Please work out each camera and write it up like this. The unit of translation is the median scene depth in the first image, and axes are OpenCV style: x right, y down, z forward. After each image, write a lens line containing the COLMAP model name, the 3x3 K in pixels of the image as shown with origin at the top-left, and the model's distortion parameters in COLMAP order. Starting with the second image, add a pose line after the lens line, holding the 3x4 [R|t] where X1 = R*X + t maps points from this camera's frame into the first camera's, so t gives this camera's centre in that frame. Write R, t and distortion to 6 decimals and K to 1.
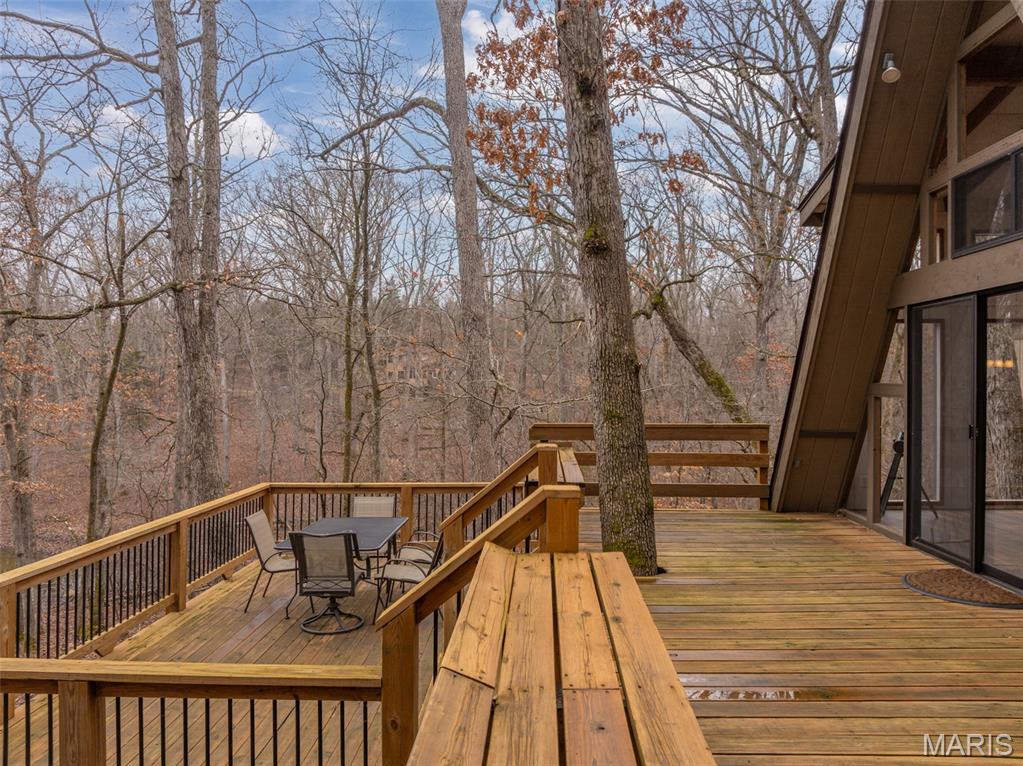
lens RADIAL K [[724.4, 0, 513.1], [0, 724.4, 379.5], [0, 0, 1]] dist [-0.043125, 0.007217]
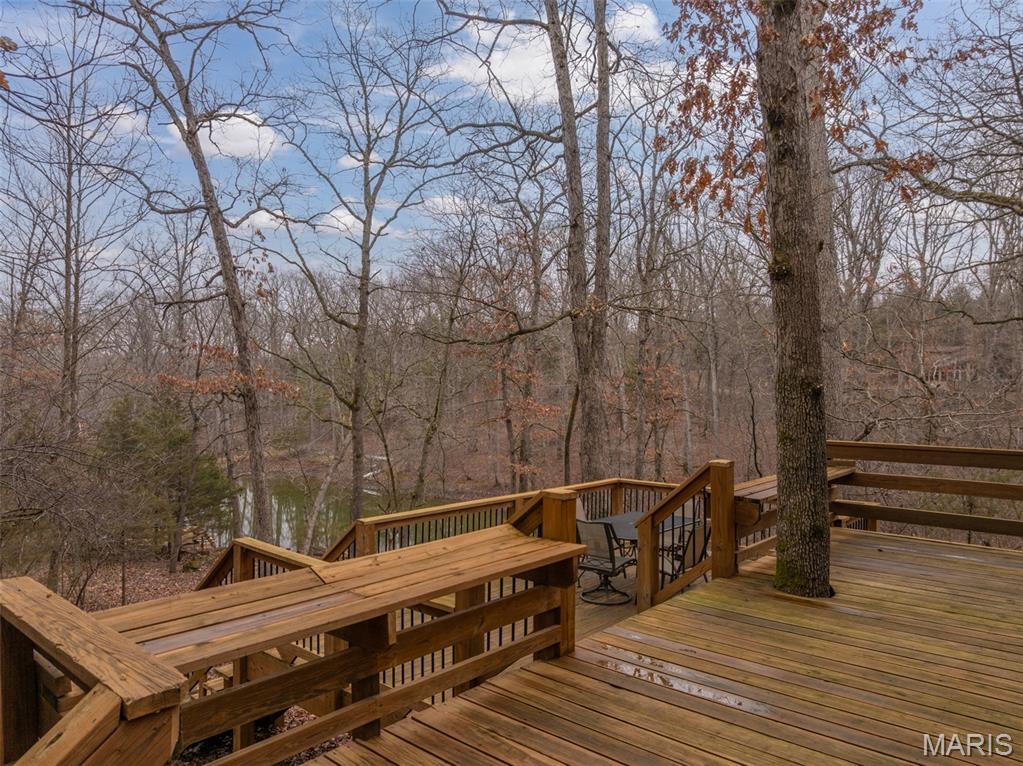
lens RADIAL K [[720.6, 0, 511.5], [0, 720.6, 383.0], [0, 0, 1]] dist [-0.039592, 0.003037]
pose [[0.765951, 0.002451, -0.642894, 0.386158], [-0.000258, 0.999994, 0.003506, -0.023650], [0.642899, -0.002519, 0.765947, -0.025572]]
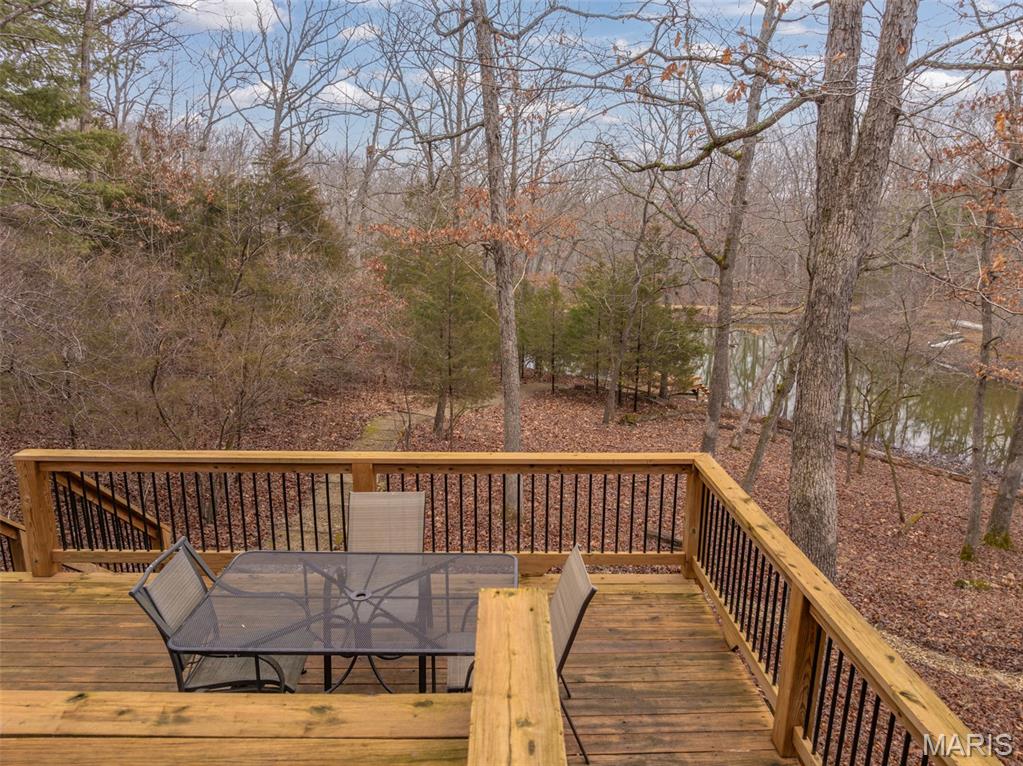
lens RADIAL K [[720.6, 0, 511.5], [0, 720.6, 383.0], [0, 0, 1]] dist [-0.039592, 0.003037]
pose [[0.044087, 0.213574, -0.975932, 0.232816], [0.005822, 0.976810, 0.214029, -0.037337], [0.999011, -0.015118, 0.041821, 1.125384]]
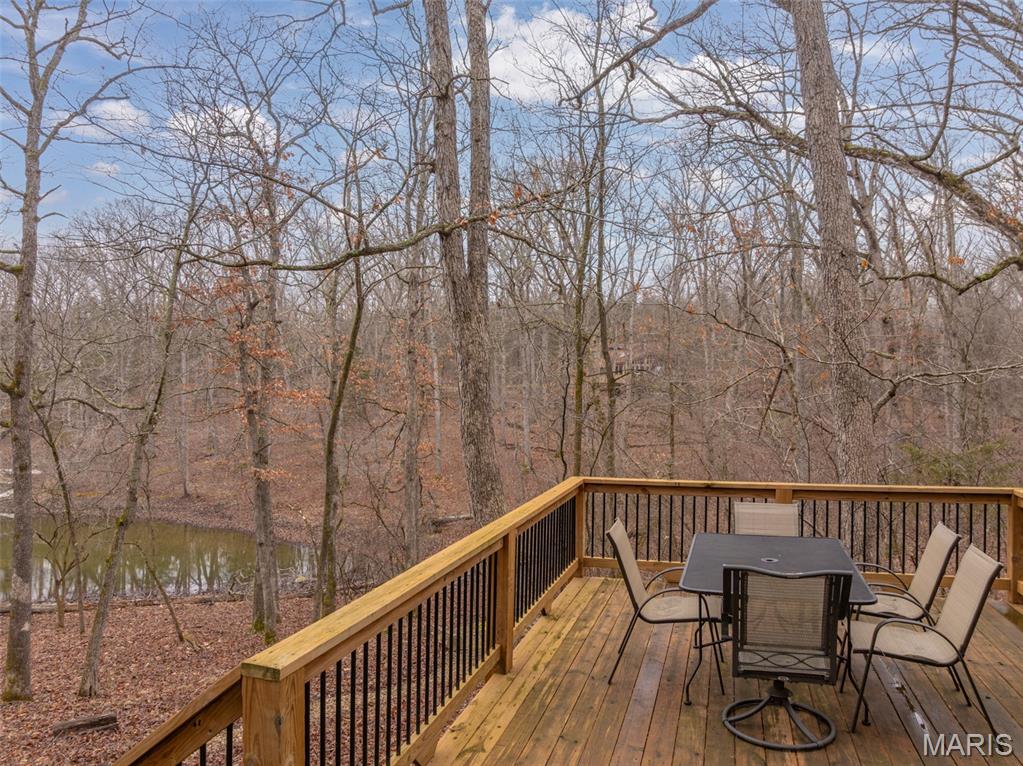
lens RADIAL K [[720.7, 0, 512.1], [0, 720.7, 381.0], [0, 0, 1]] dist [-0.049979, 0.023443]
pose [[0.966108, -0.001710, -0.258133, -0.295415], [0.002238, 0.999996, 0.001751, 0.060803], [0.258129, -0.002269, 0.966108, 0.380947]]
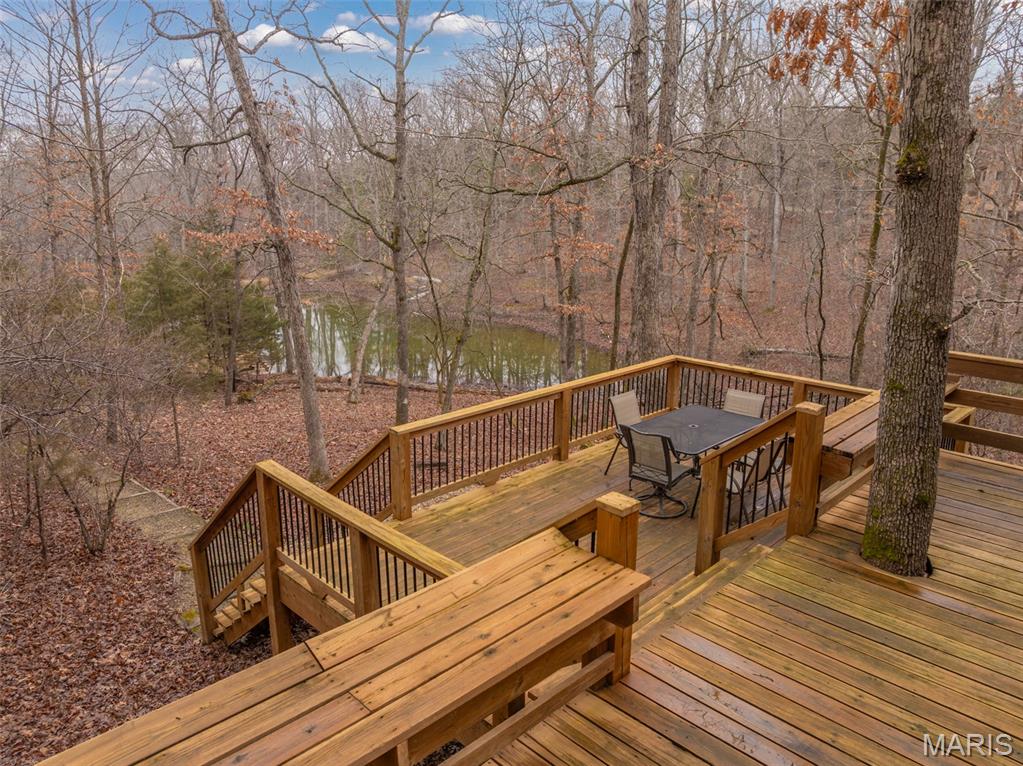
lens RADIAL K [[720.7, 0, 512.1], [0, 720.7, 381.0], [0, 0, 1]] dist [-0.049979, 0.023443]
pose [[0.722080, 0.173602, -0.669674, 0.288475], [0.004306, 0.966856, 0.255285, -0.132123], [0.691796, -0.187219, 0.697400, 0.089684]]
